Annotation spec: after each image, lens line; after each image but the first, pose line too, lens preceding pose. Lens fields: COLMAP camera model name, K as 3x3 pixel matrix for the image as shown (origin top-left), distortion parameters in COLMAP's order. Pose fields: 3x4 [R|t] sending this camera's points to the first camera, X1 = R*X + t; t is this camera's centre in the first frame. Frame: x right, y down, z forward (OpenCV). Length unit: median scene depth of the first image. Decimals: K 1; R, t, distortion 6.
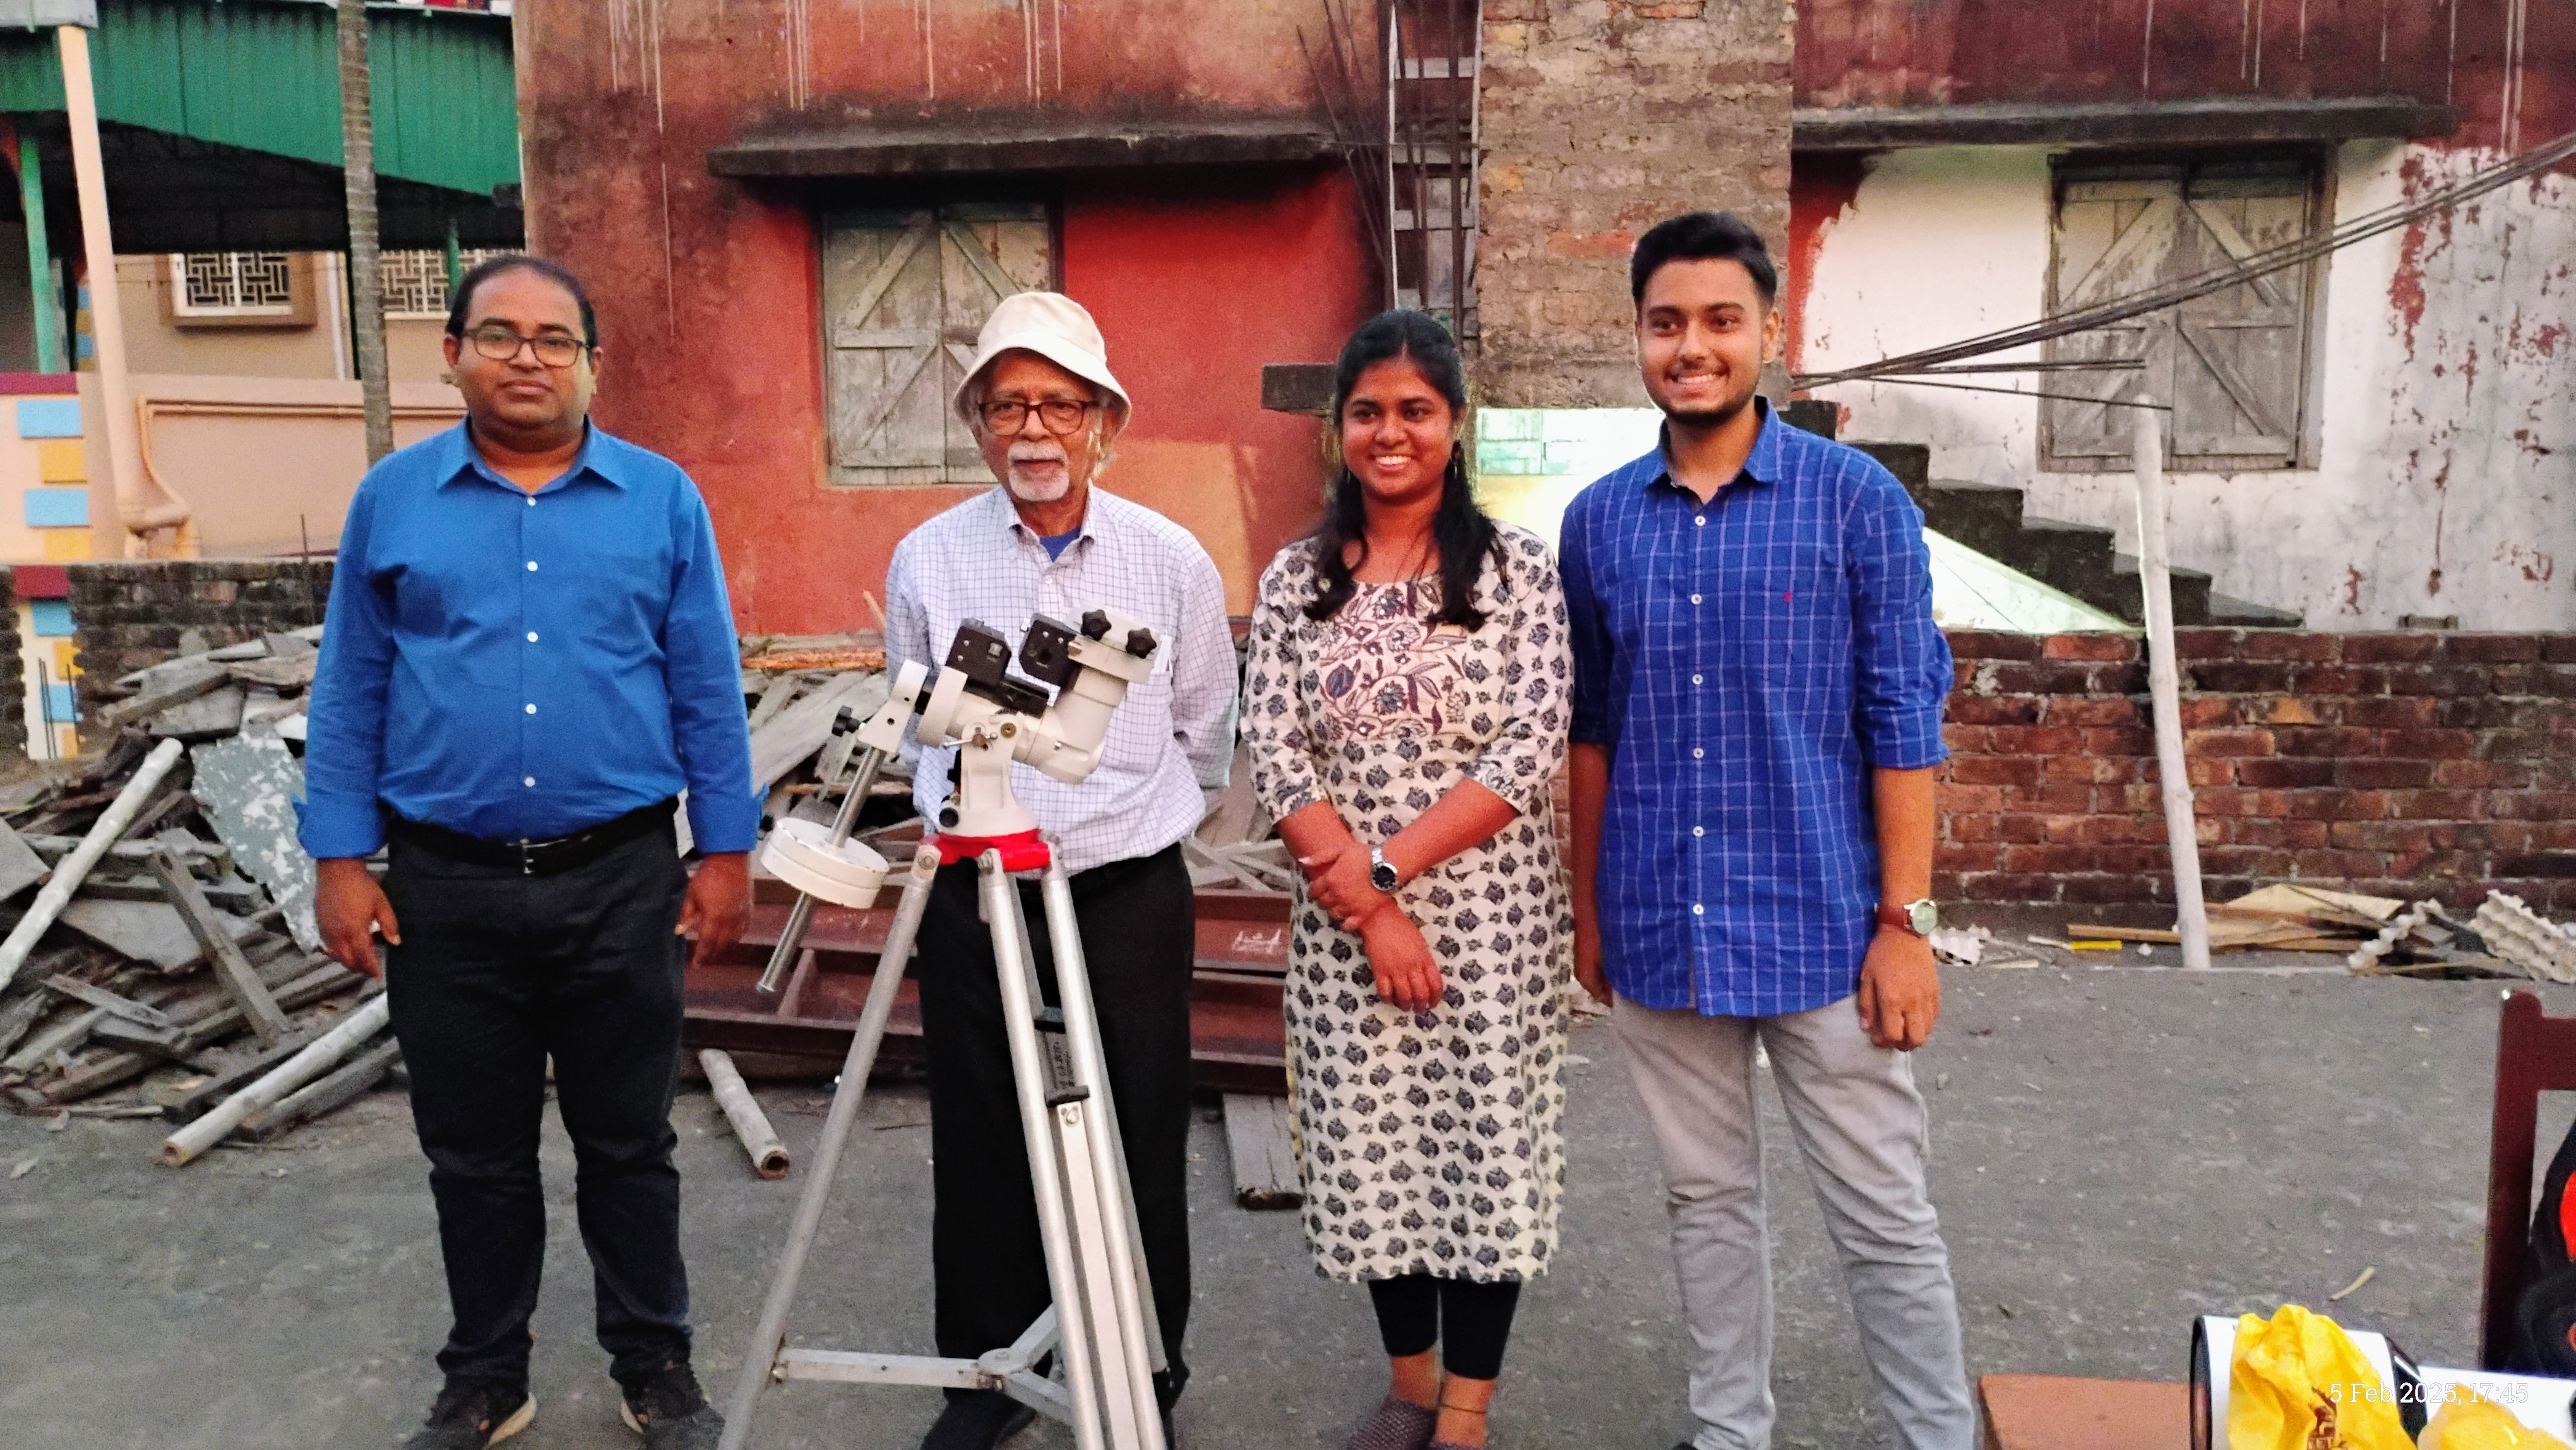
lens RADIAL K [[2163.5, 0, 1283.0], [0, 2163.5, 715.6], [0, 0, 1]] dist [0.075113, -0.102670]
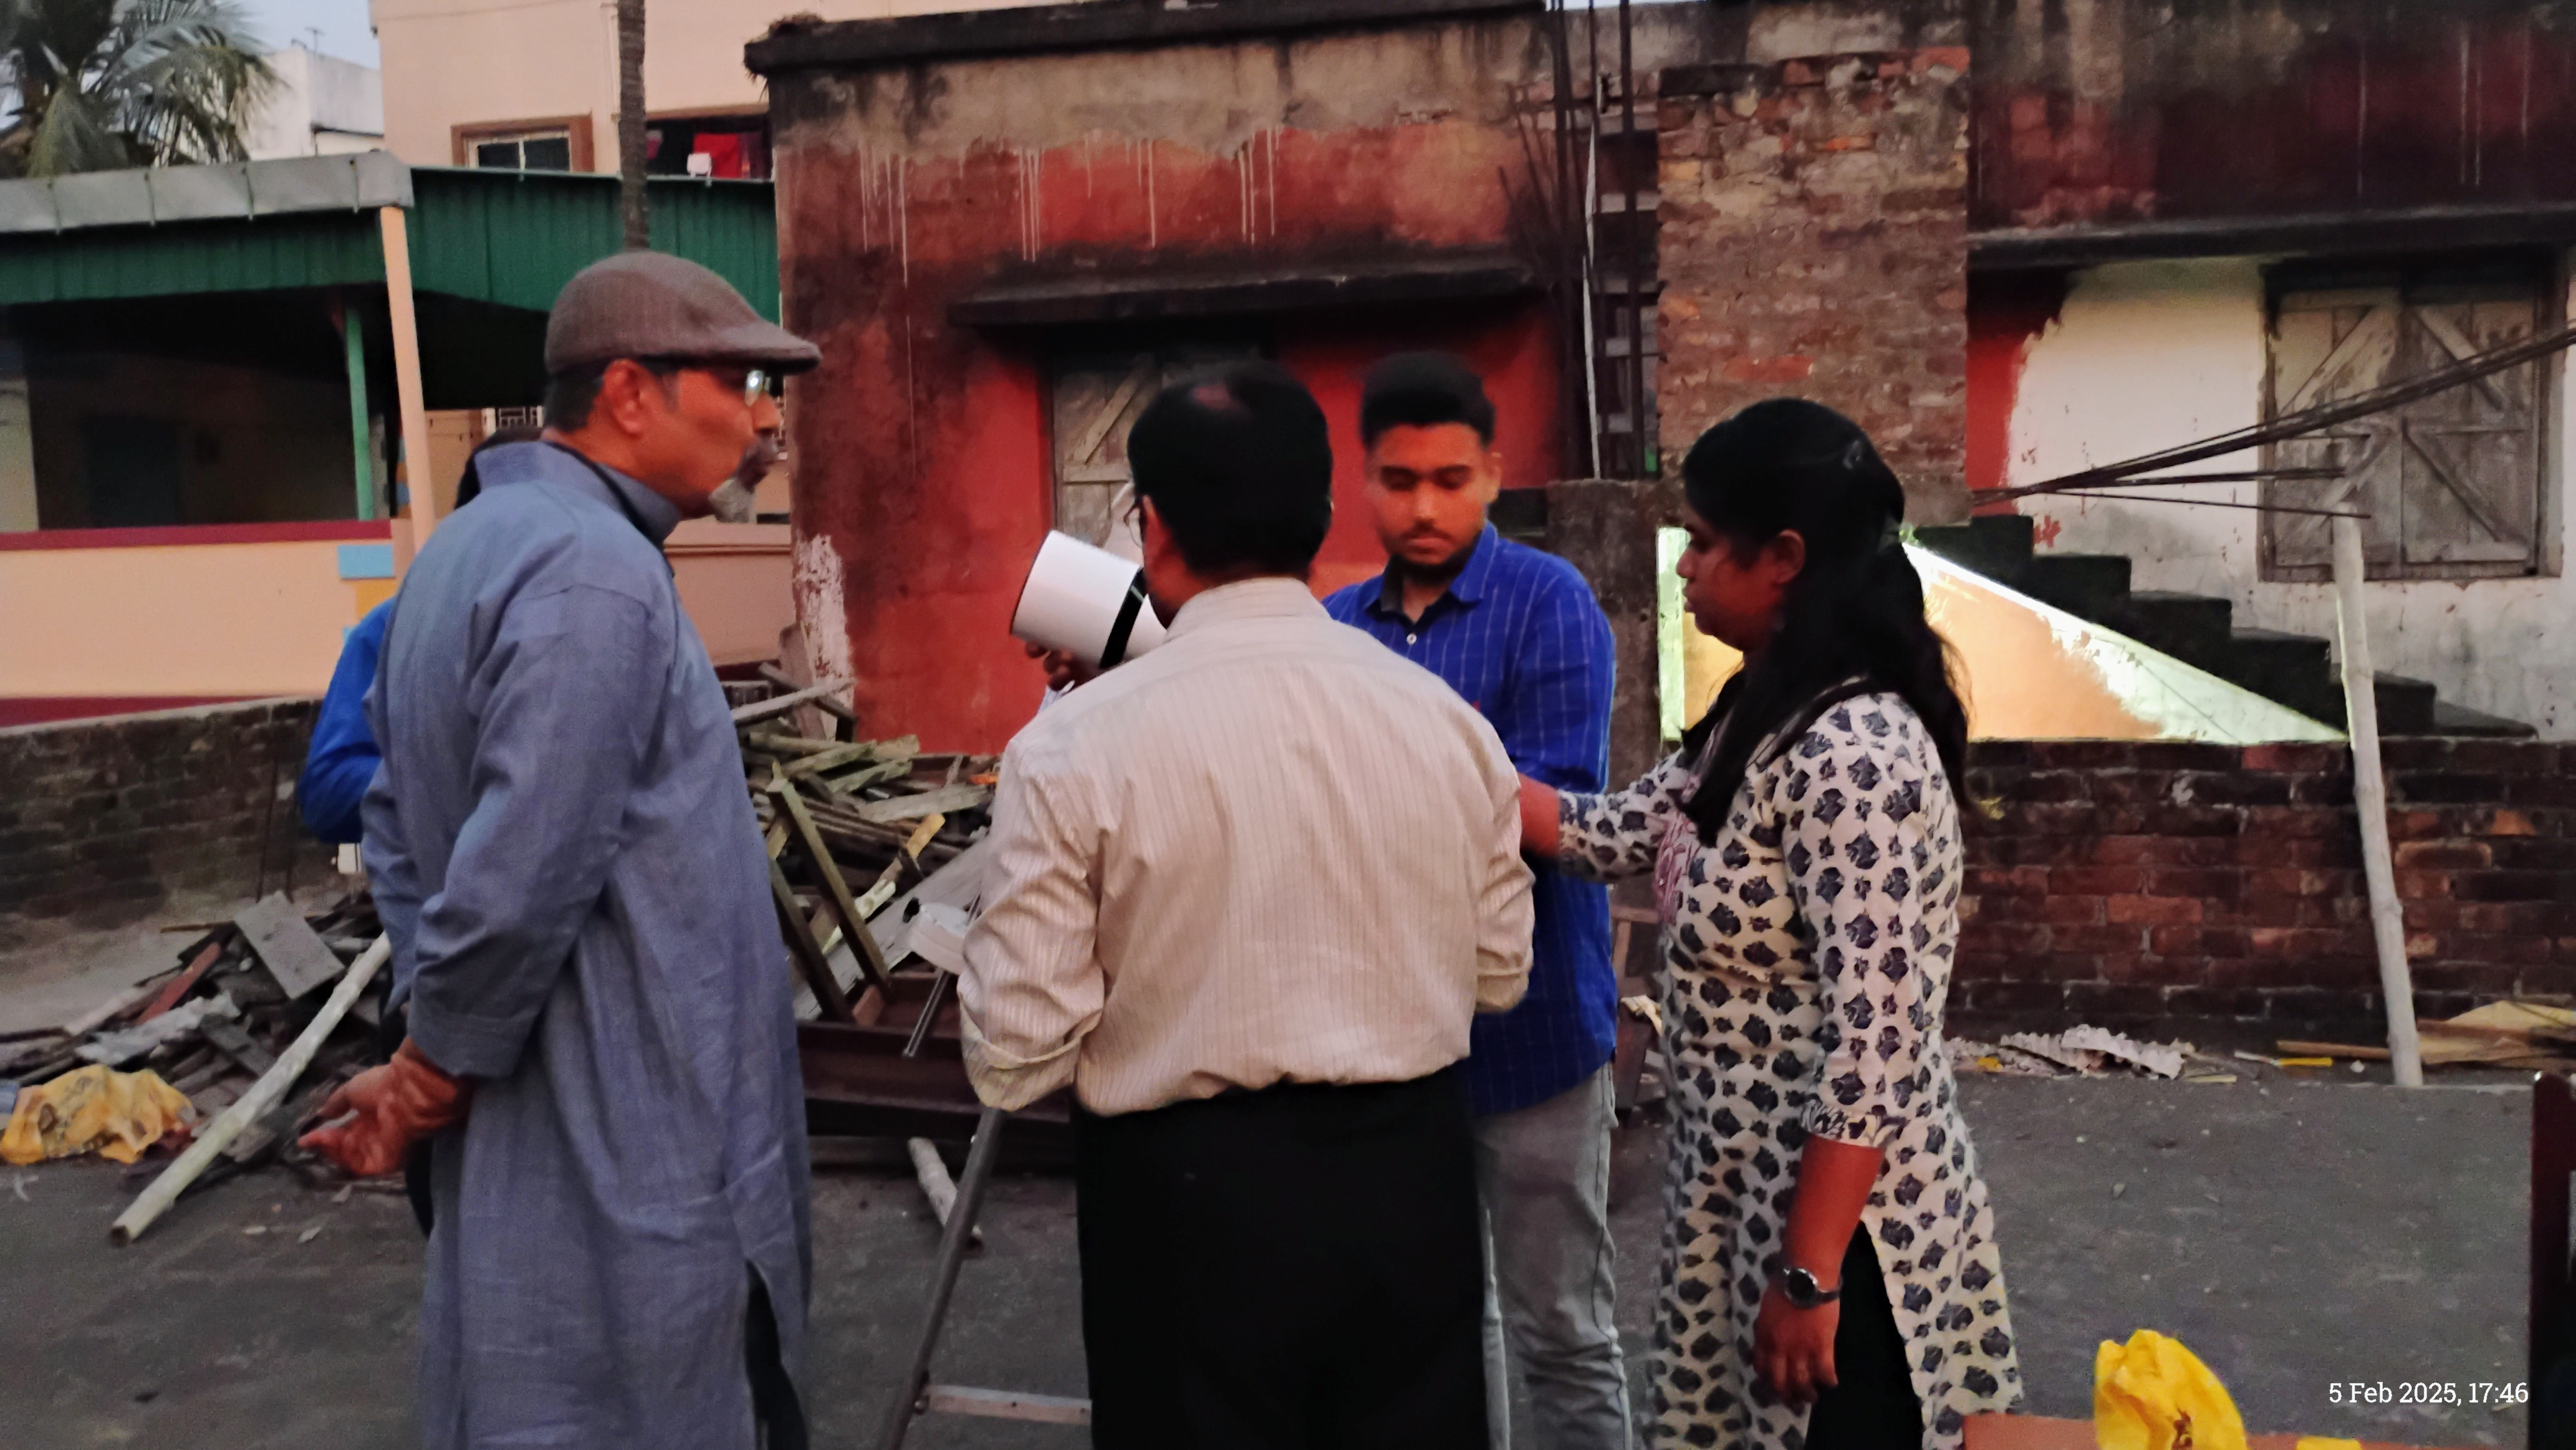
lens RADIAL K [[2163.5, 0, 1283.0], [0, 2163.5, 715.6], [0, 0, 1]] dist [0.075113, -0.102670]
pose [[0.992973, -0.007440, -0.118105, 0.031492], [0.000816, 0.998428, -0.056036, 0.004455], [0.118337, 0.055545, 0.991419, -0.036095]]
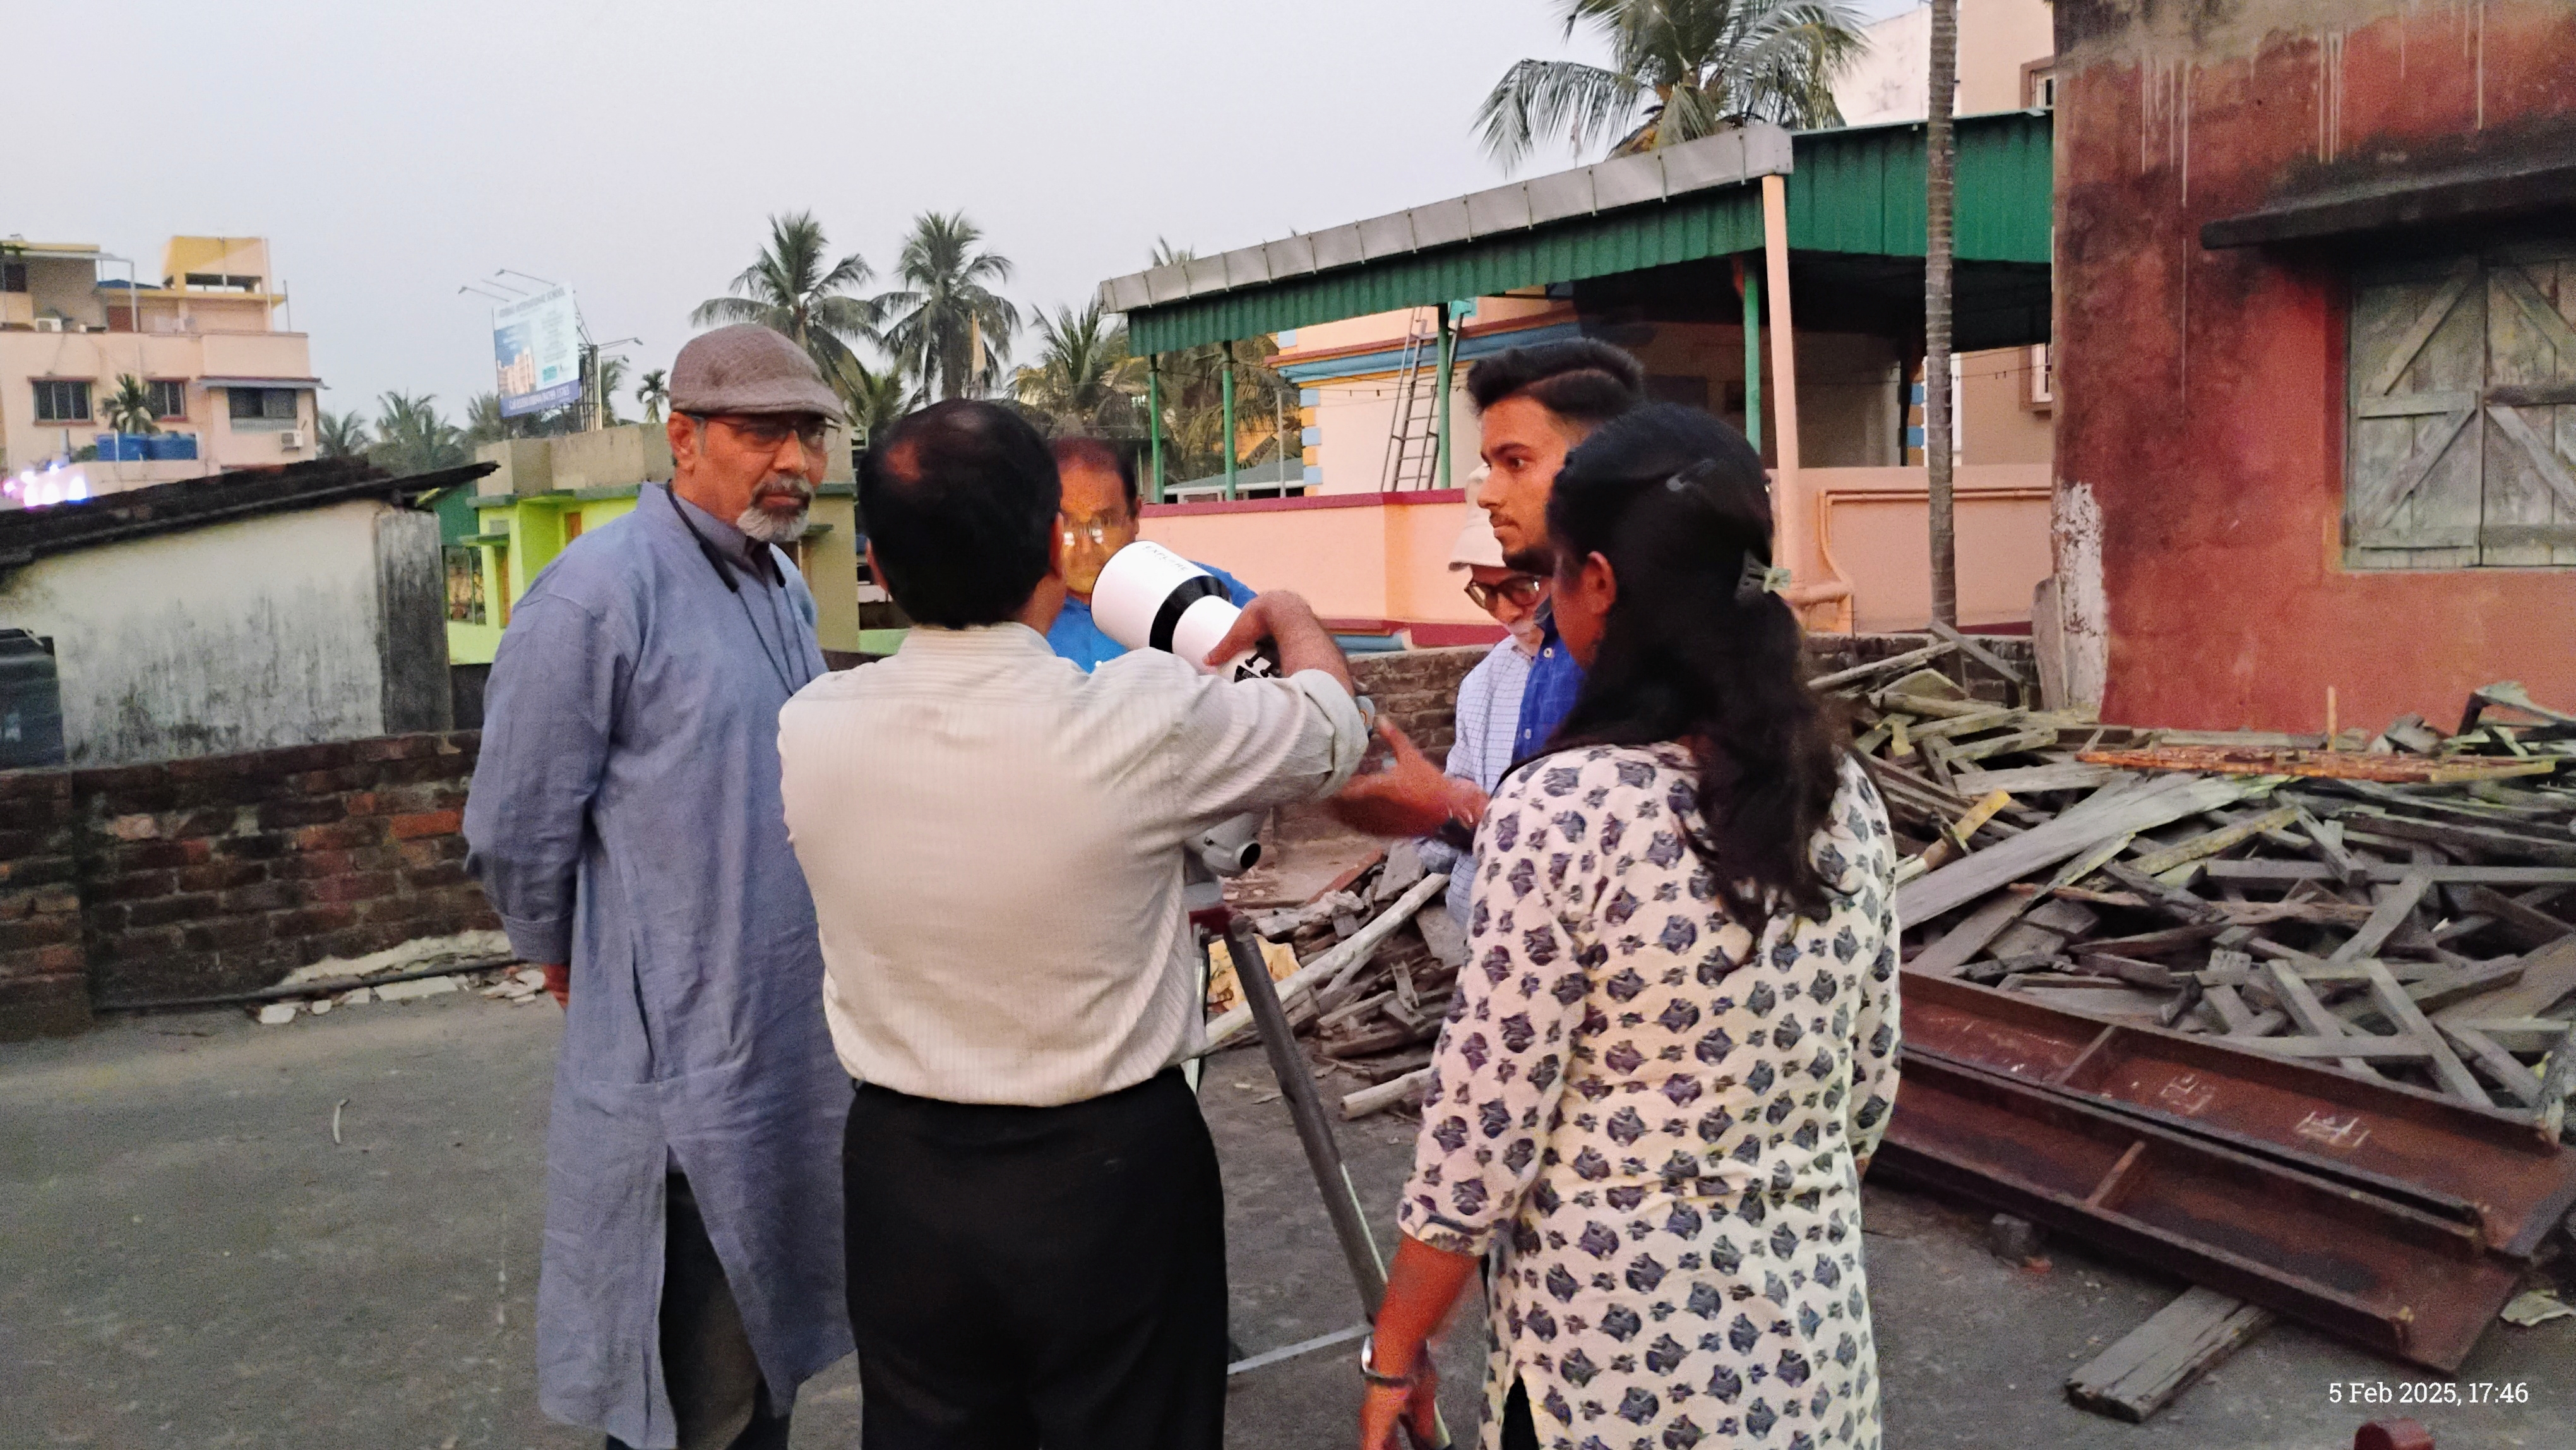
lens RADIAL K [[2163.5, 0, 1283.0], [0, 2163.5, 715.6], [0, 0, 1]] dist [0.075113, -0.102670]
pose [[0.644382, 0.056032, -0.762648, 0.276591], [-0.078521, 0.996889, 0.006897, -0.021804], [0.760662, 0.055439, 0.646777, 0.098886]]
